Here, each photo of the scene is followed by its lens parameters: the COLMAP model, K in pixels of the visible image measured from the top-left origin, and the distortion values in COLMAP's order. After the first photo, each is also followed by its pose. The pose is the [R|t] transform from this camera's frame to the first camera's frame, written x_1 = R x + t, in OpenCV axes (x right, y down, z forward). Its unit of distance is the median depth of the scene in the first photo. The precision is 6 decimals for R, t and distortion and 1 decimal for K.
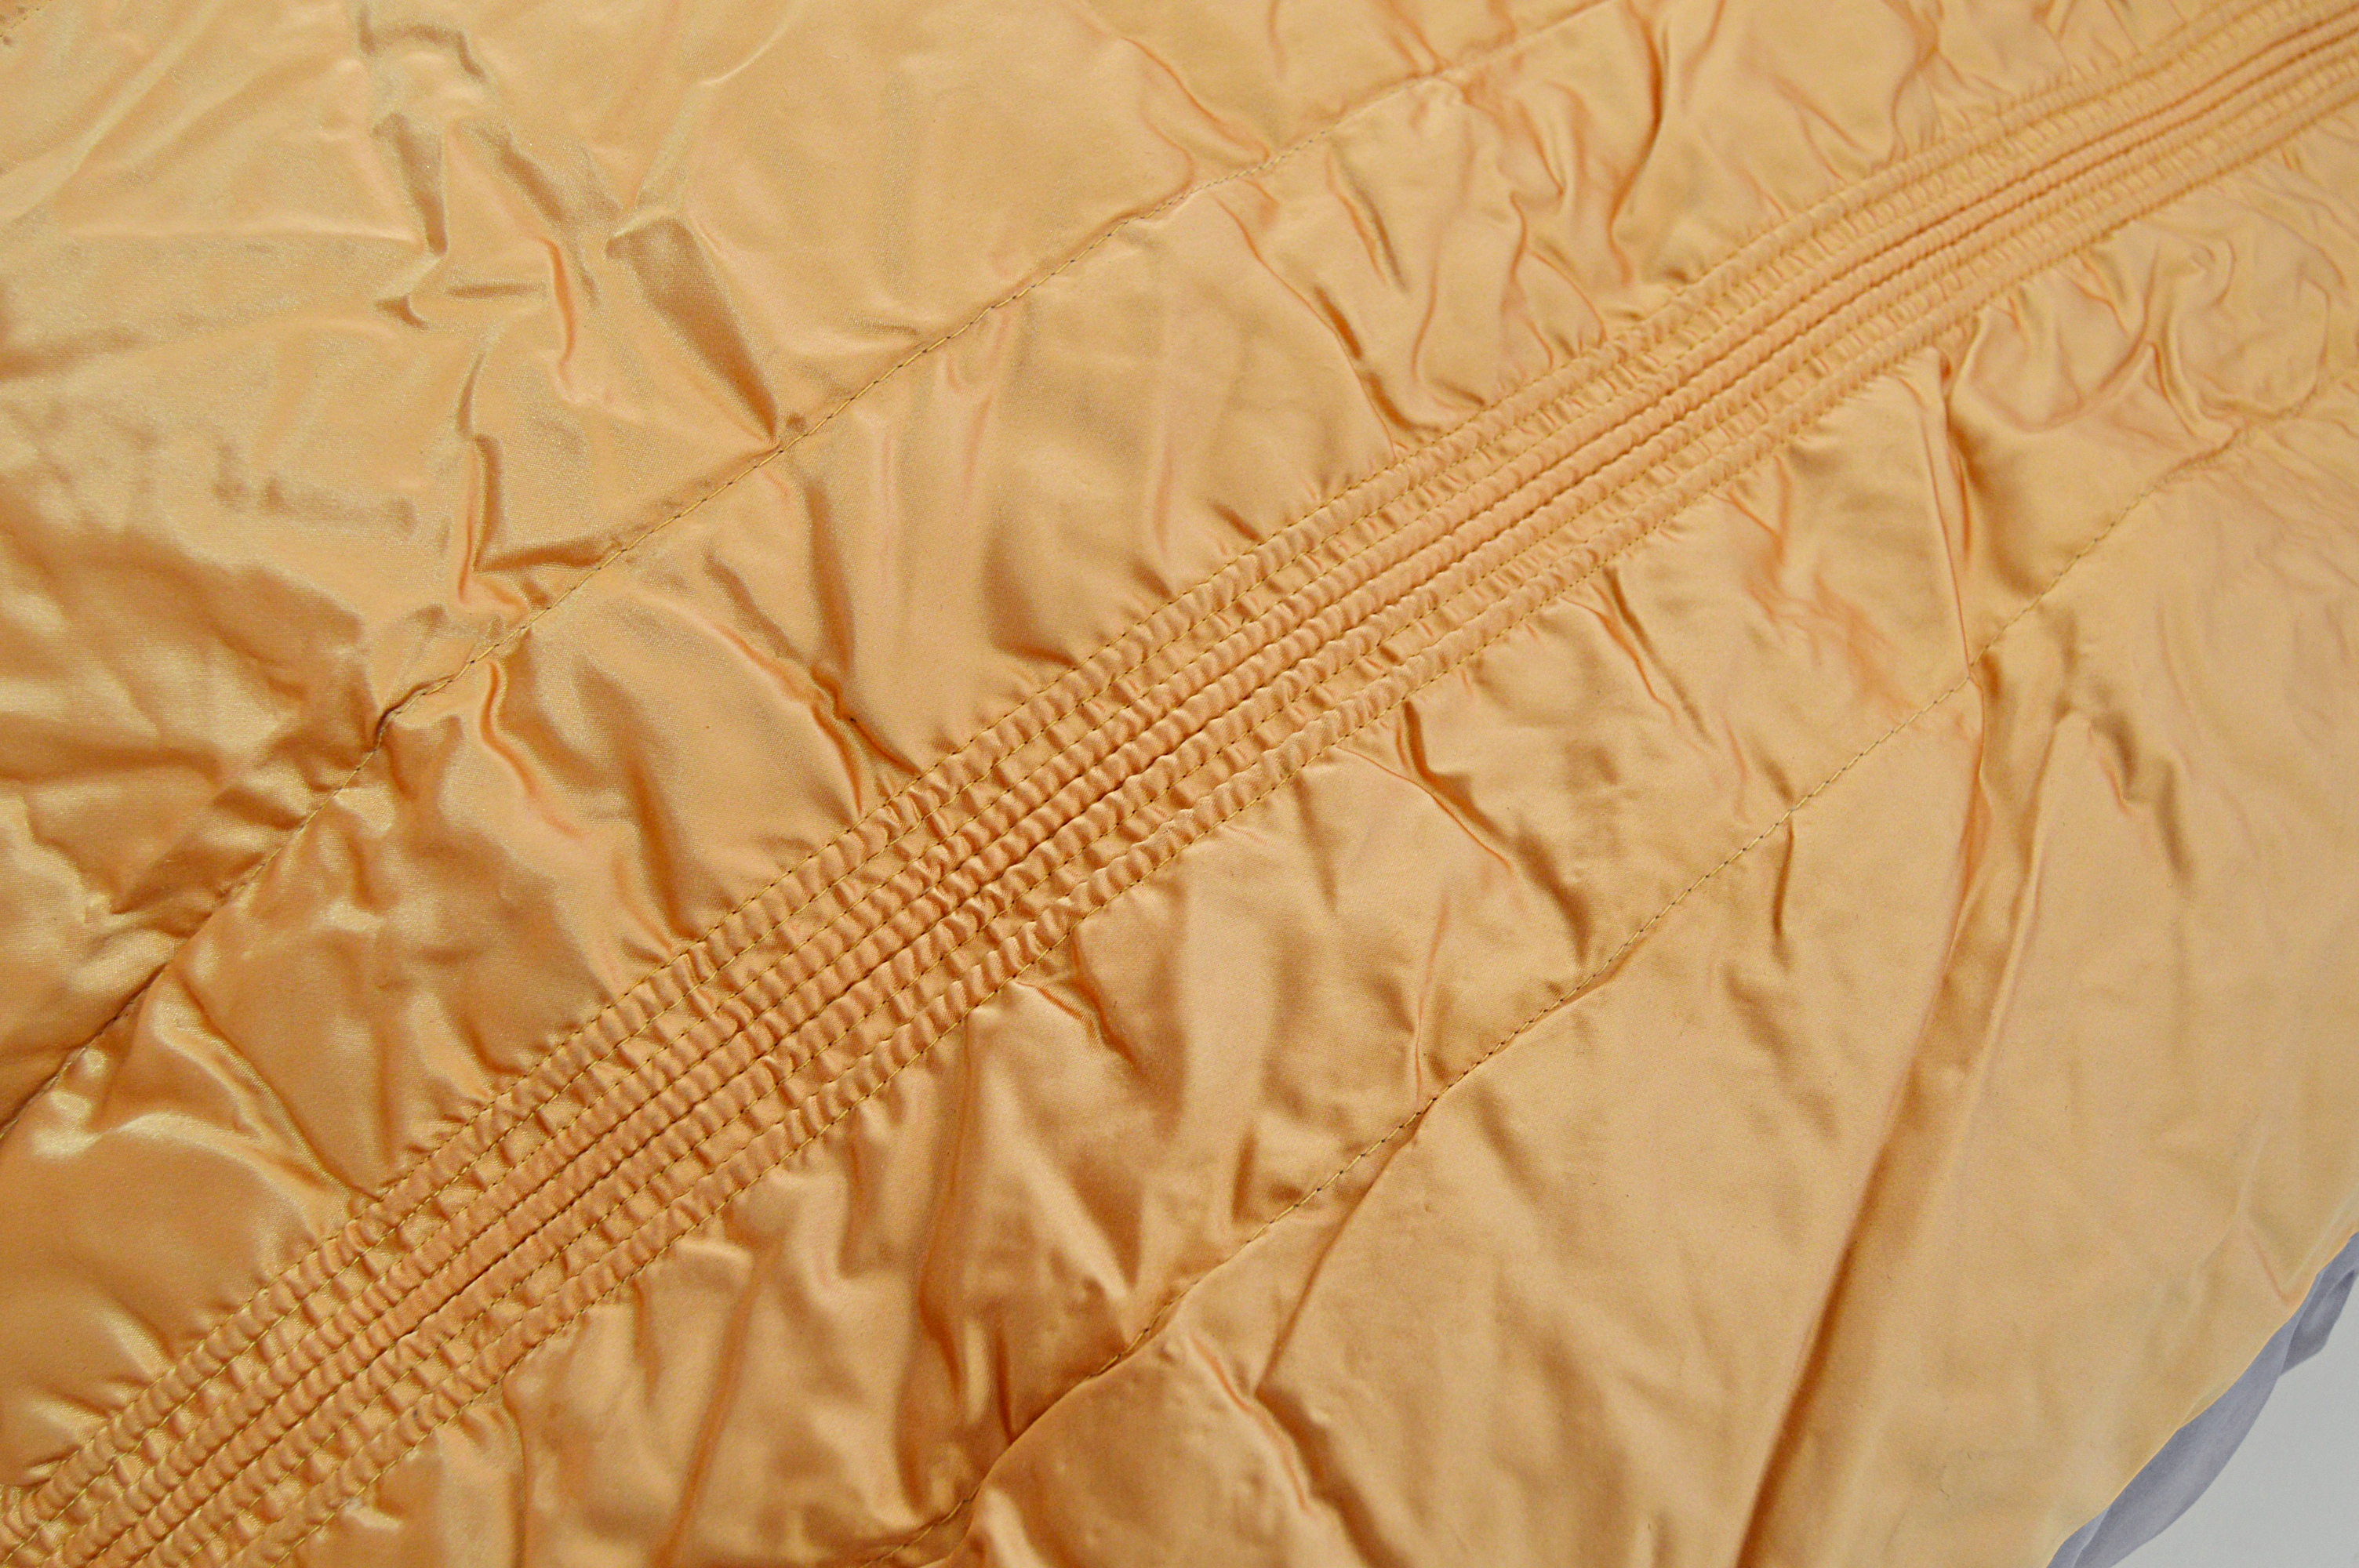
lens RADIAL K [[3027.0, 0, 1089.5], [0, 3027.0, 804.6], [0, 0, 1]] dist [-0.022310, 0.000000]
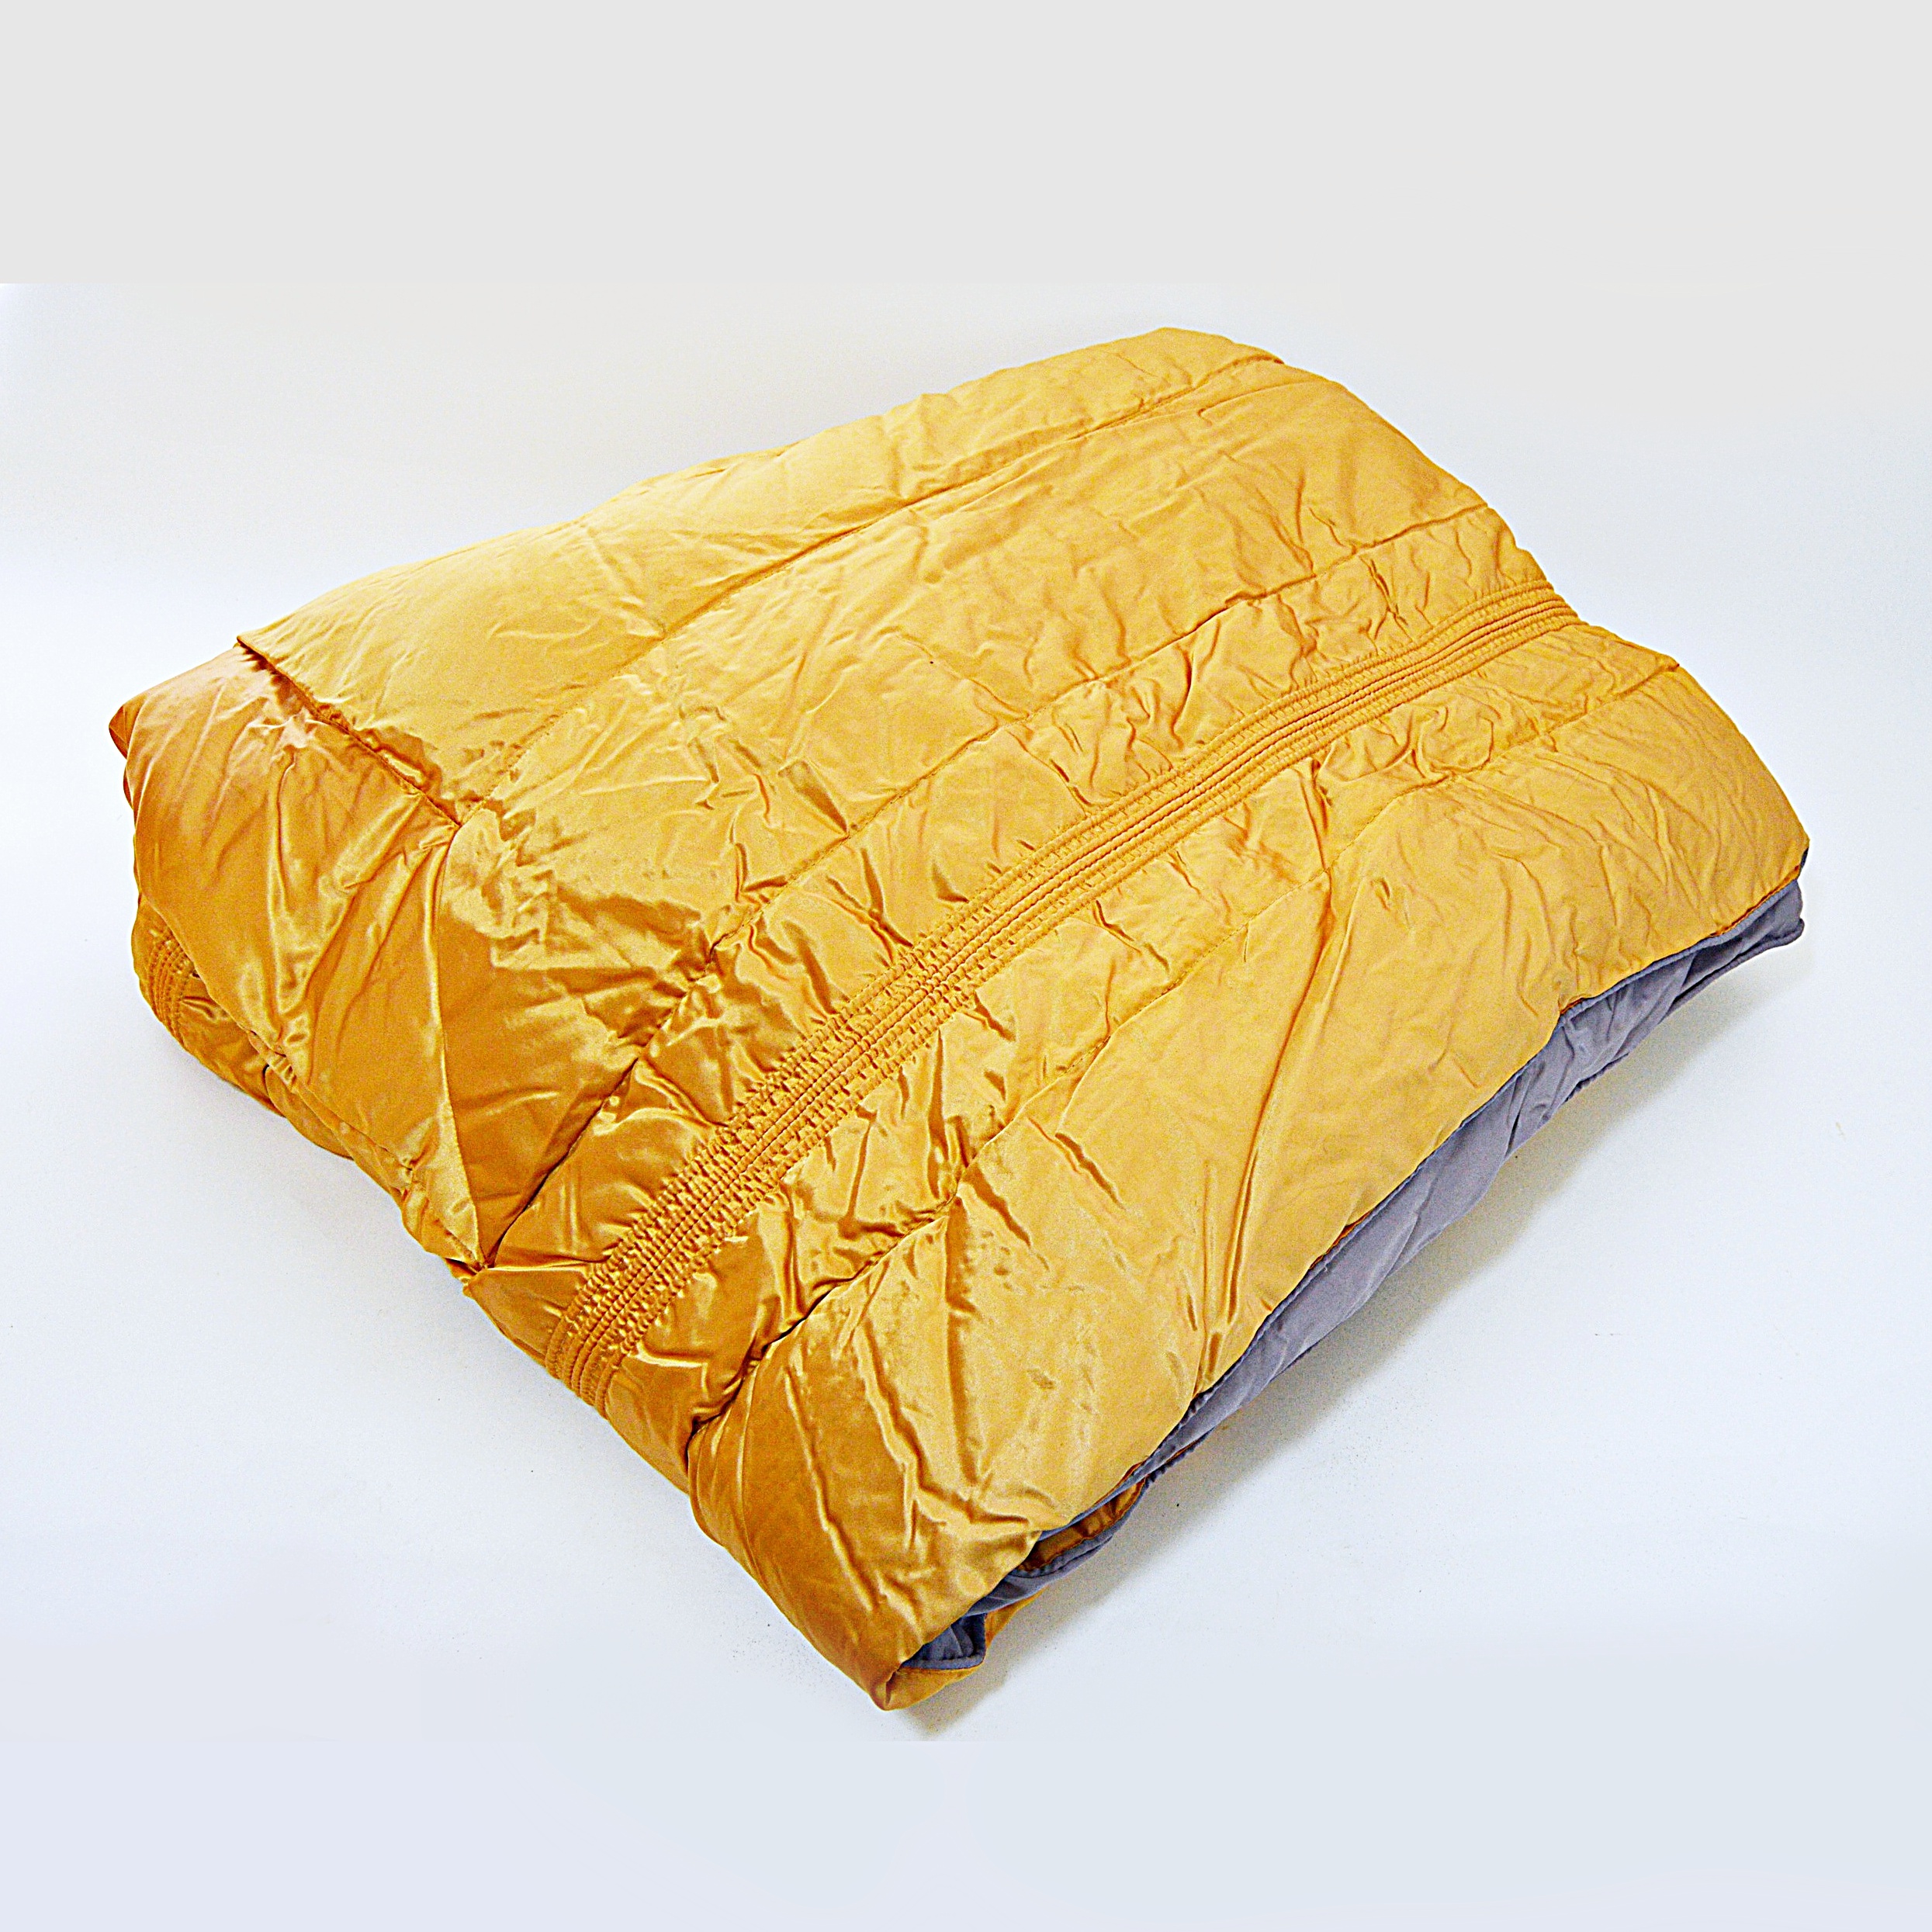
lens RADIAL K [[1990.8, 0, 970.9], [0, 1990.8, 965.7], [0, 0, 1]] dist [-0.010274, 0.000000]
pose [[0.989501, -0.127355, -0.068328, 0.106852], [0.113461, 0.977361, -0.178583, 0.312368], [0.089525, 0.168956, 0.981549, -0.676845]]
